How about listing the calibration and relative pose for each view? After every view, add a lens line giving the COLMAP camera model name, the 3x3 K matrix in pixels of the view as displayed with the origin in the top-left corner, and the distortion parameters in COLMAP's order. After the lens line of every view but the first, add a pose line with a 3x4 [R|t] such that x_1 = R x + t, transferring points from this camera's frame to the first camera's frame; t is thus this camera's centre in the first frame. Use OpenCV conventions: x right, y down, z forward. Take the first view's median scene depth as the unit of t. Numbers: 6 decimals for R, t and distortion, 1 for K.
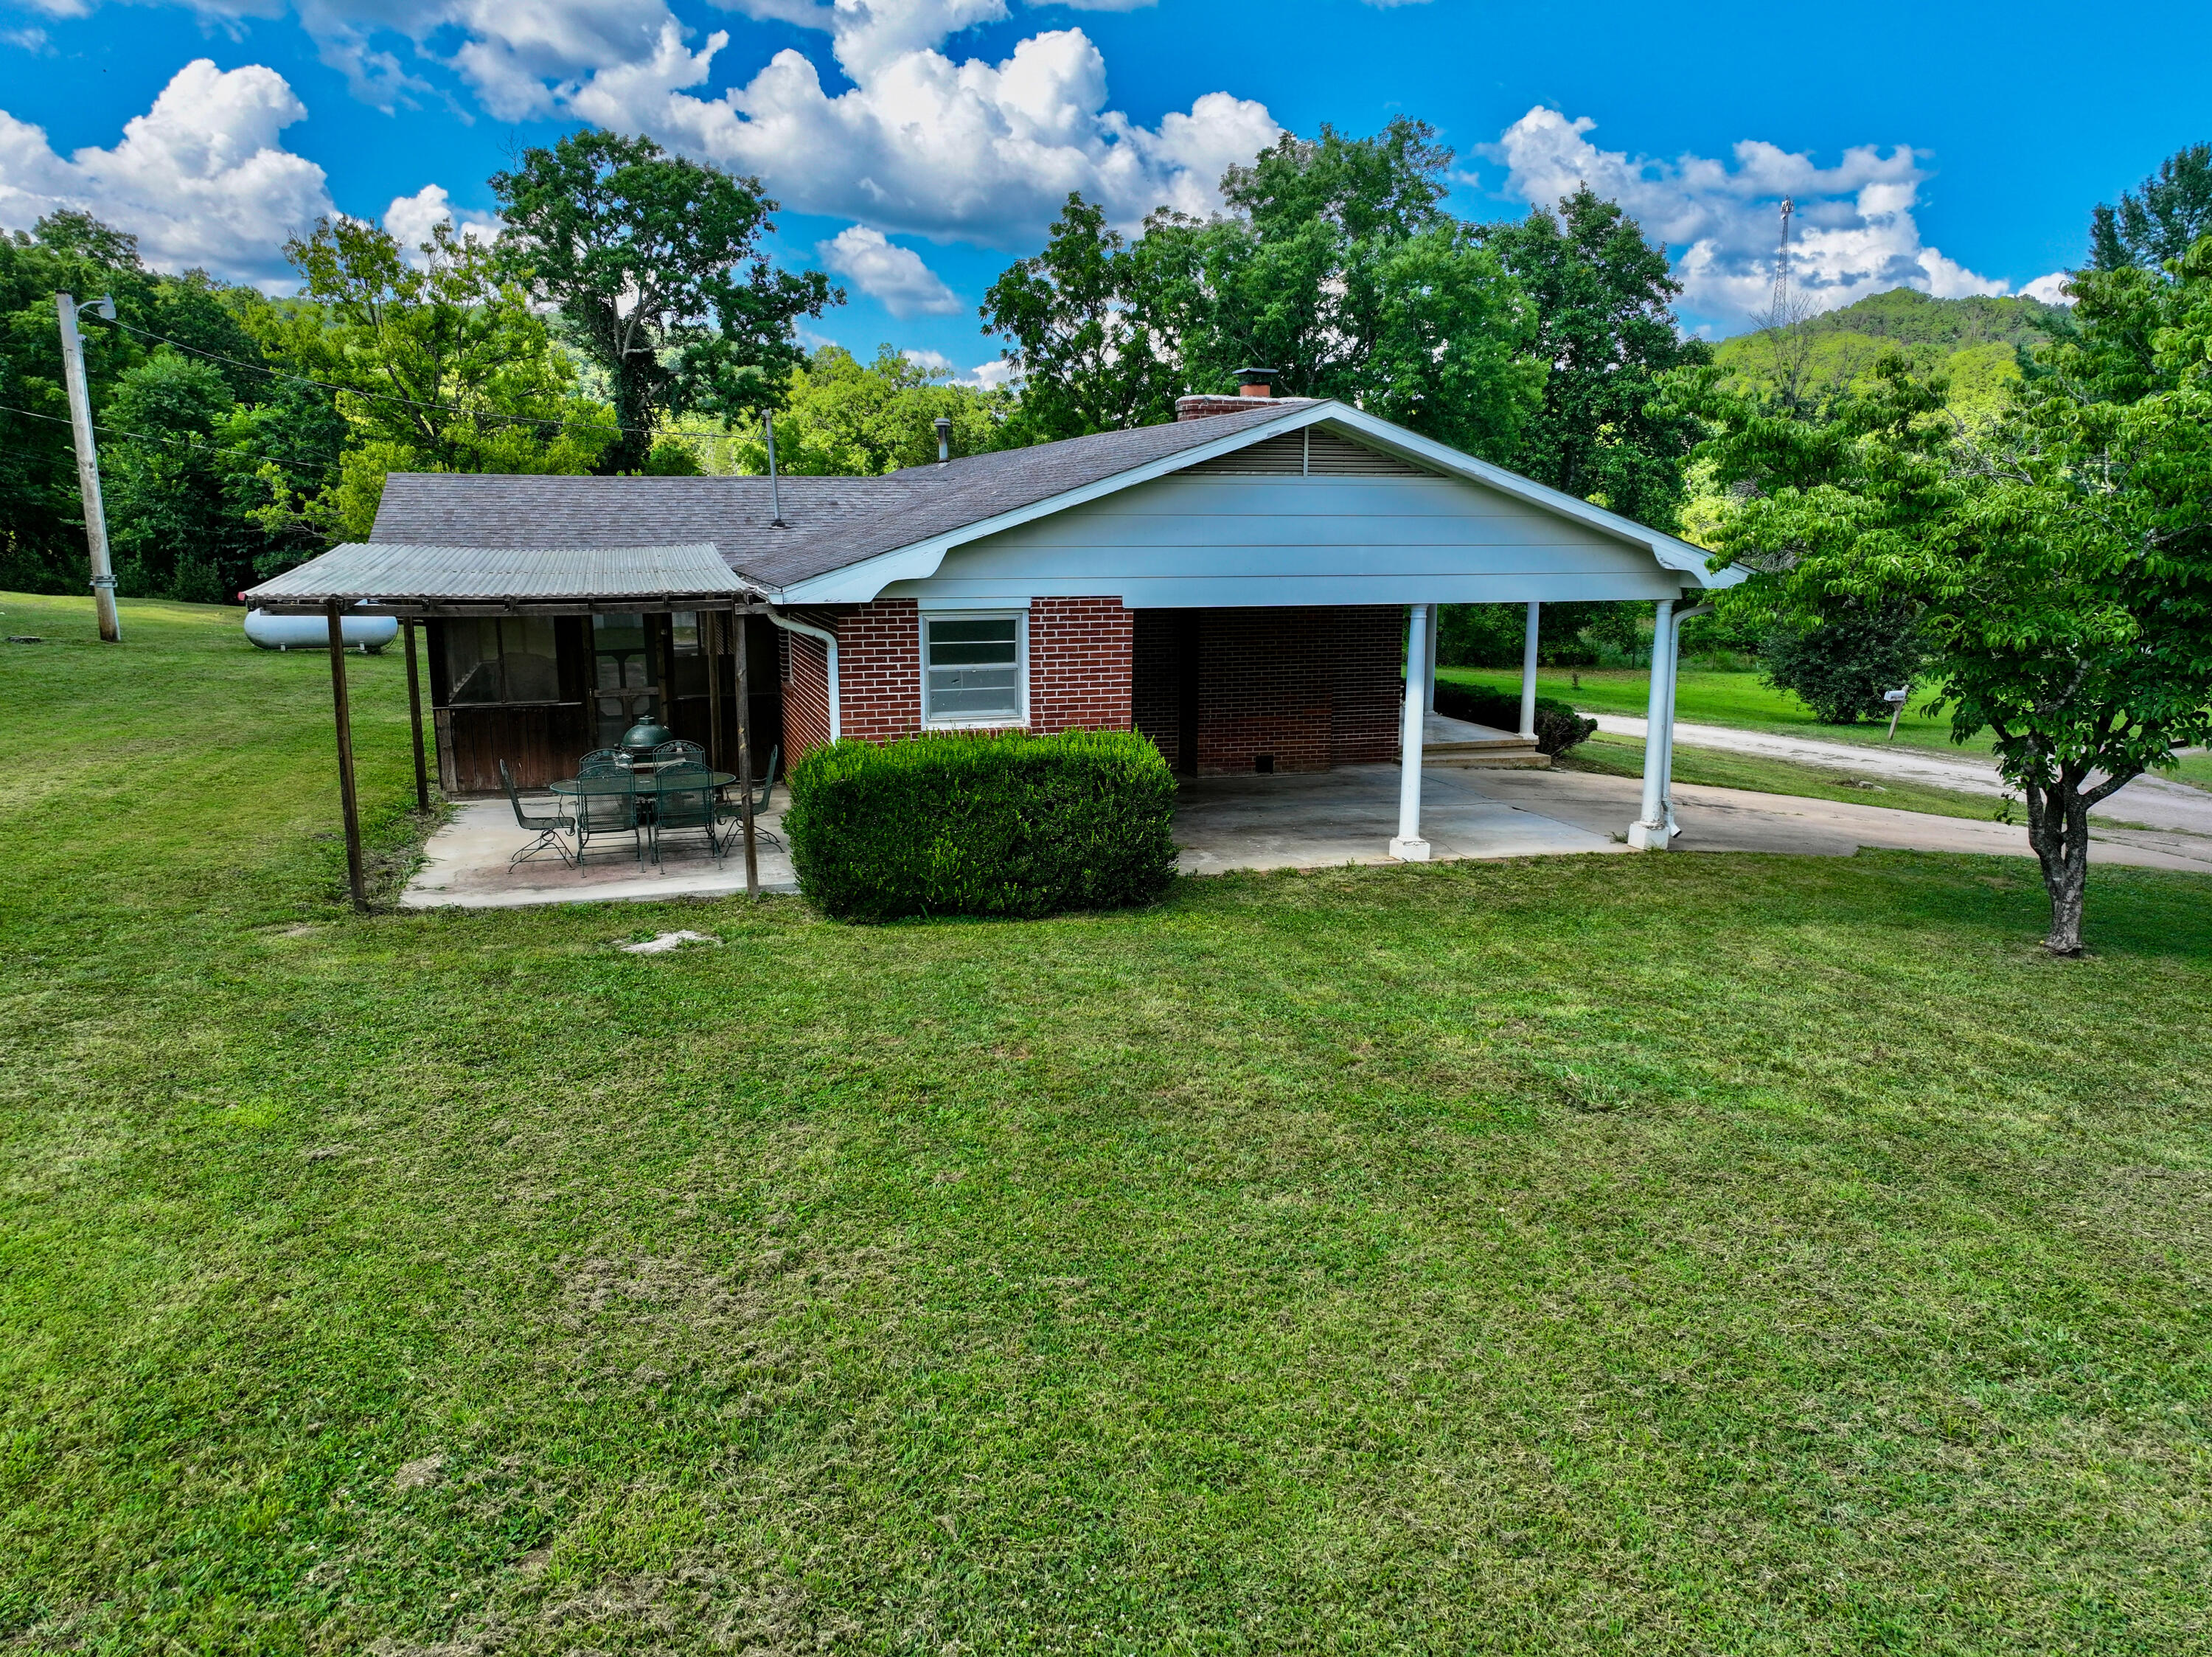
lens RADIAL K [[1549.1, 0, 1108.9], [0, 1549.1, 828.8], [0, 0, 1]] dist [0.000084, 0.008955]
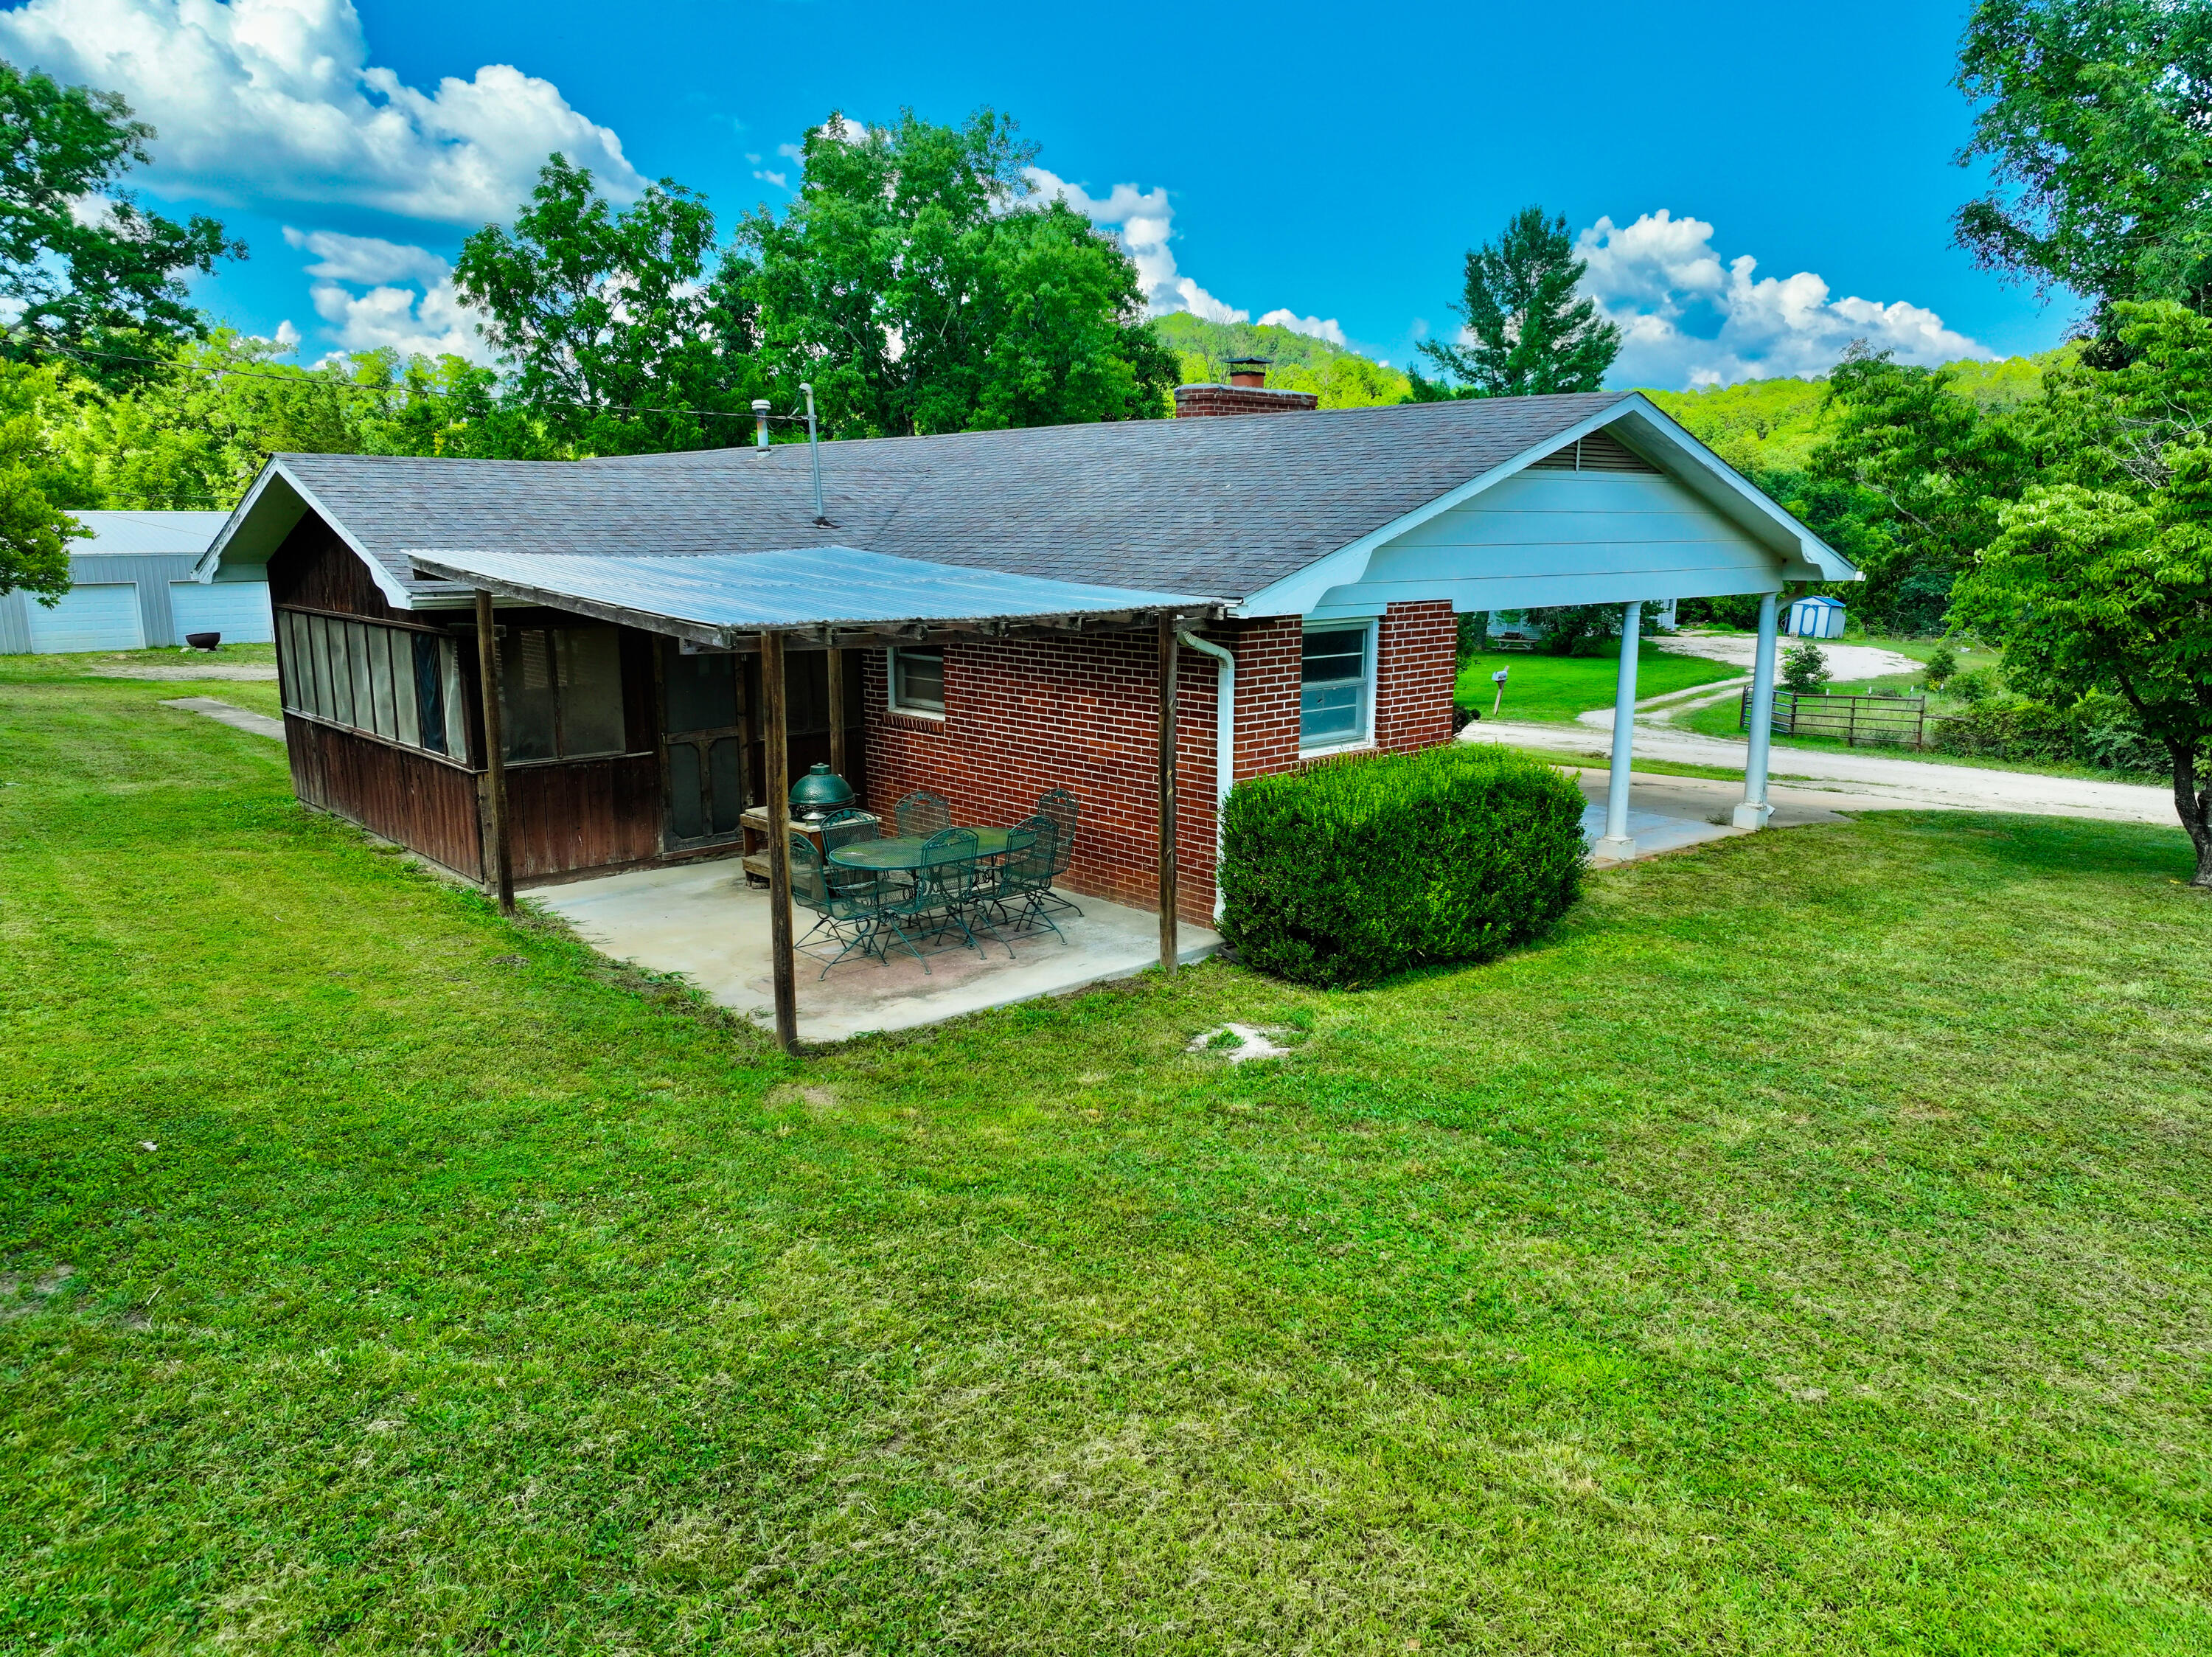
lens RADIAL K [[1549.1, 0, 1112.2], [0, 1549.1, 829.4], [0, 0, 1]] dist [0.000084, 0.008955]
pose [[0.911495, -0.079350, 0.403584, -0.472411], [0.079027, 0.996719, 0.017487, -0.039762], [-0.403648, 0.015955, 0.914775, 0.208705]]
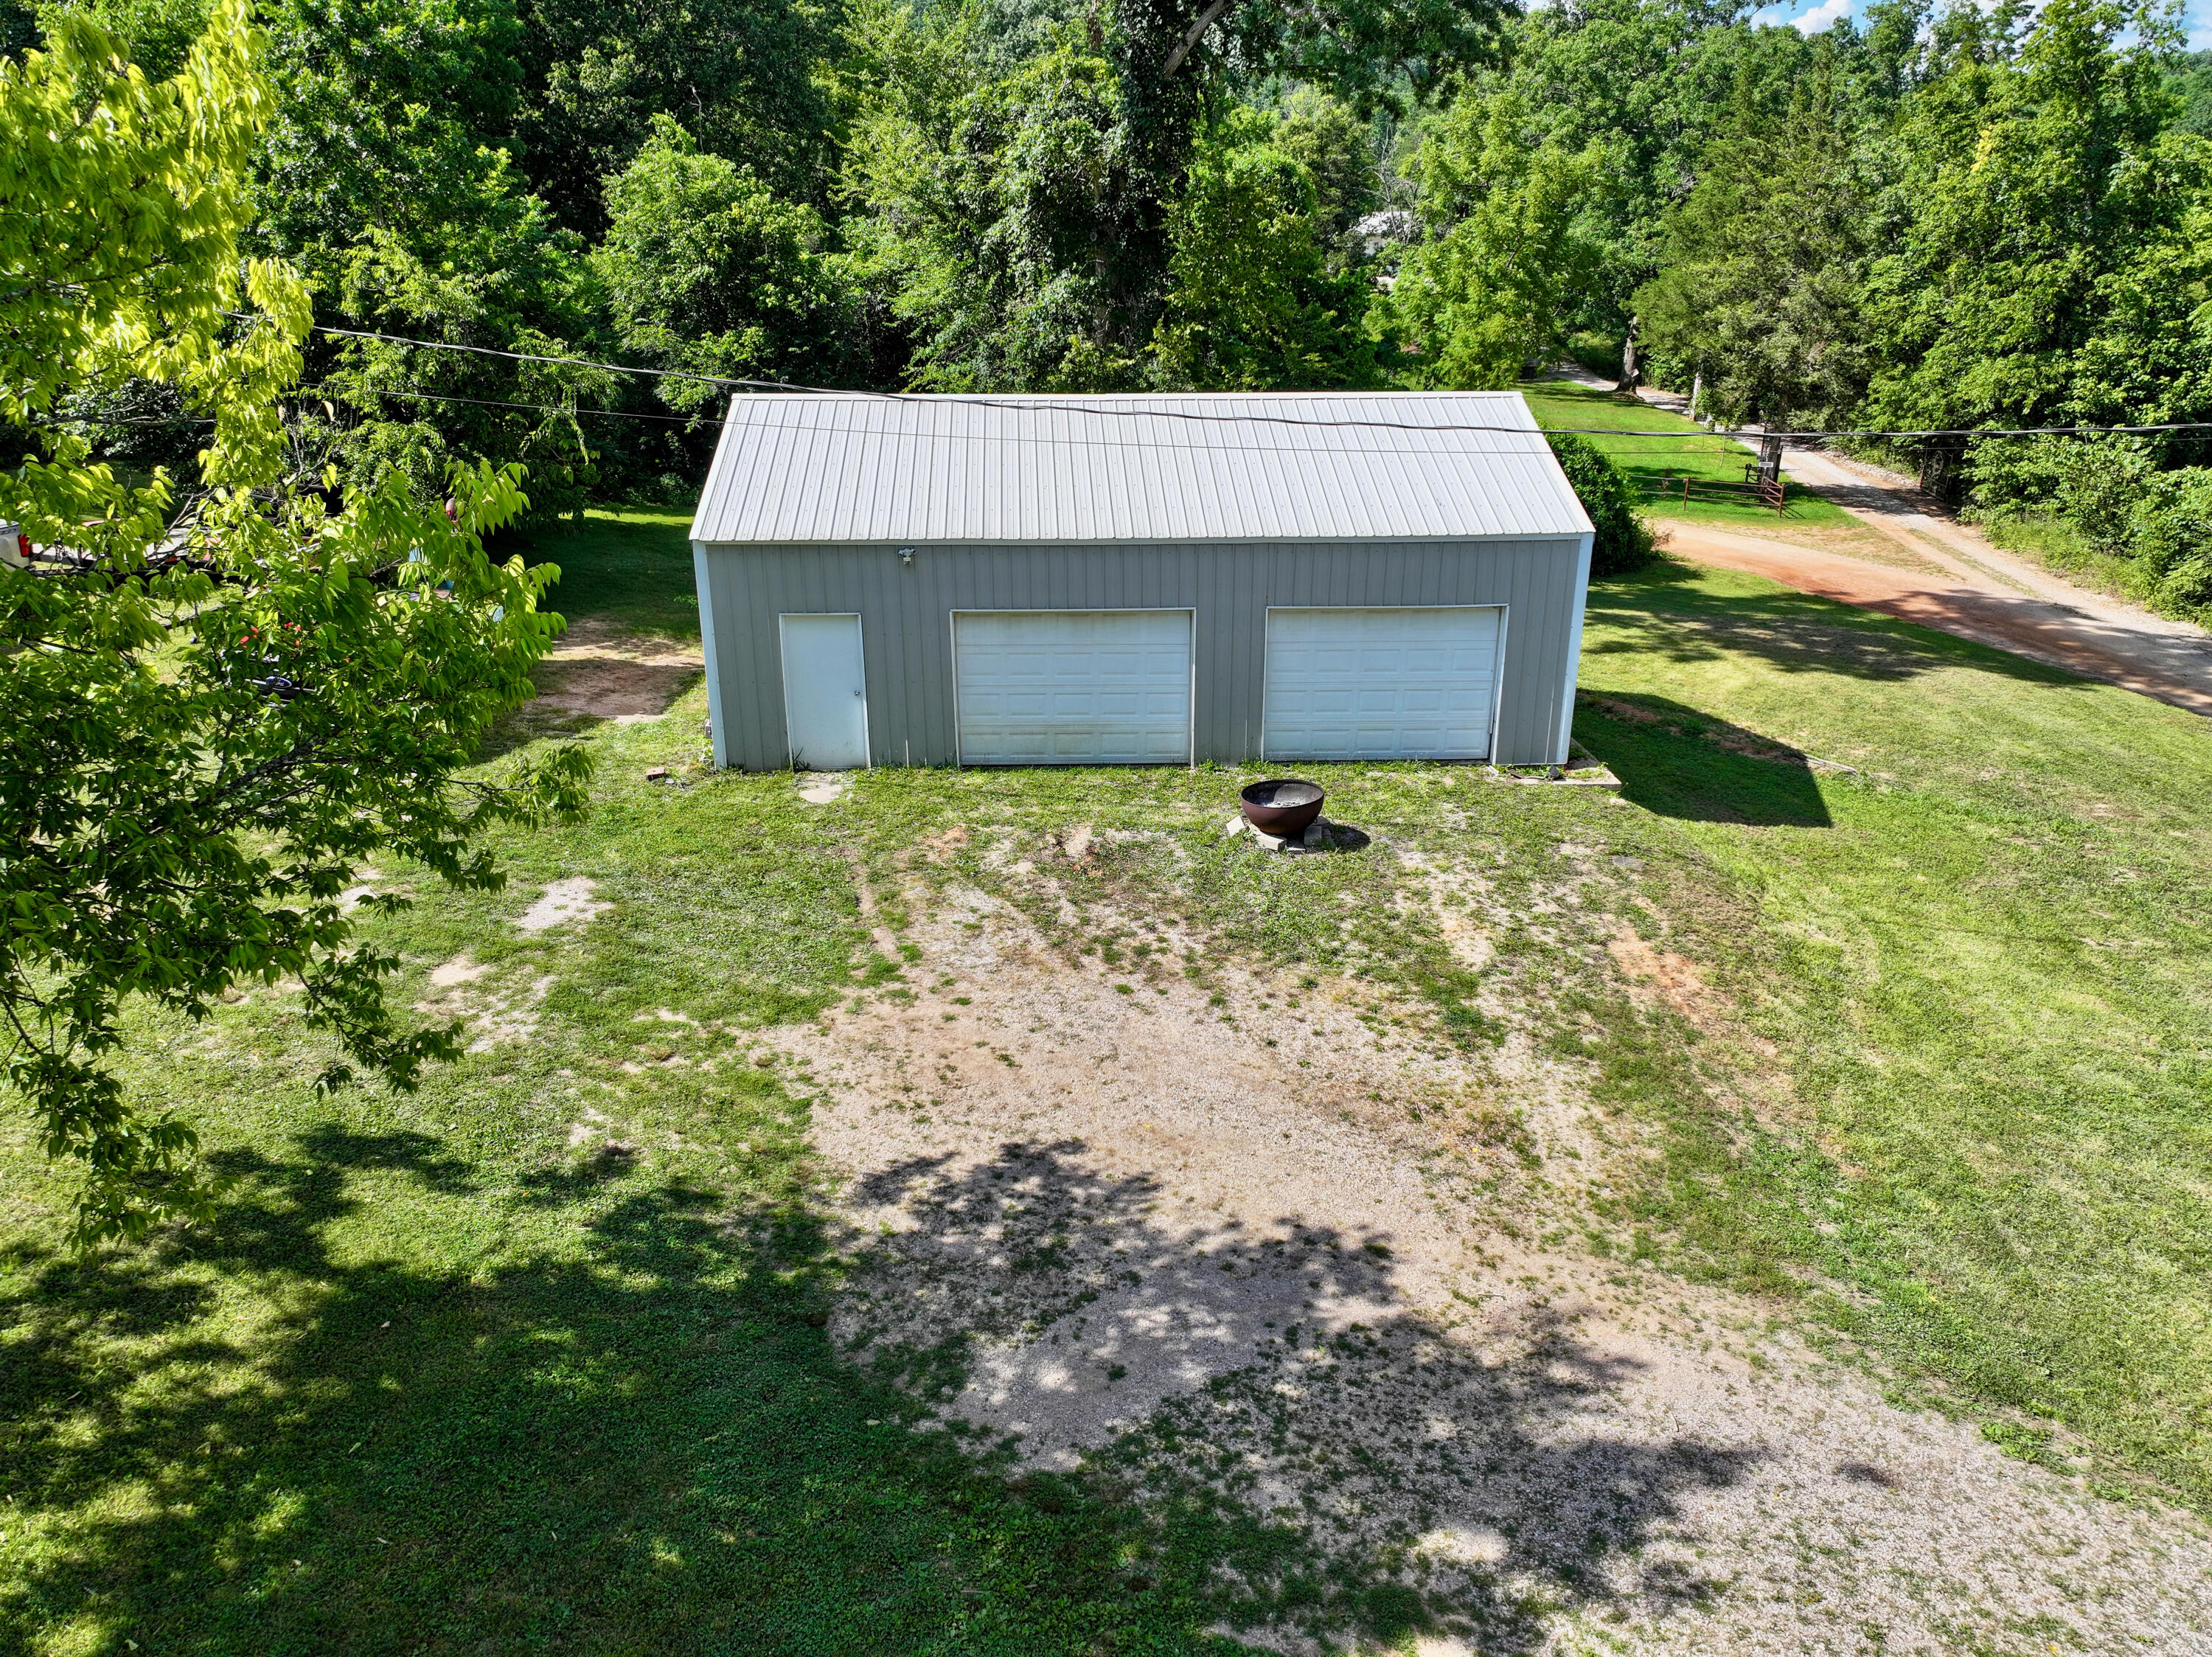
lens RADIAL K [[1549.1, 0, 1109.4], [0, 1549.1, 829.1], [0, 0, 1]] dist [0.000084, 0.008955]
pose [[0.908278, 0.155228, -0.388503, -0.500213], [-0.081005, 0.976297, 0.200703, -0.670038], [0.410449, -0.150824, 0.899324, 2.569000]]
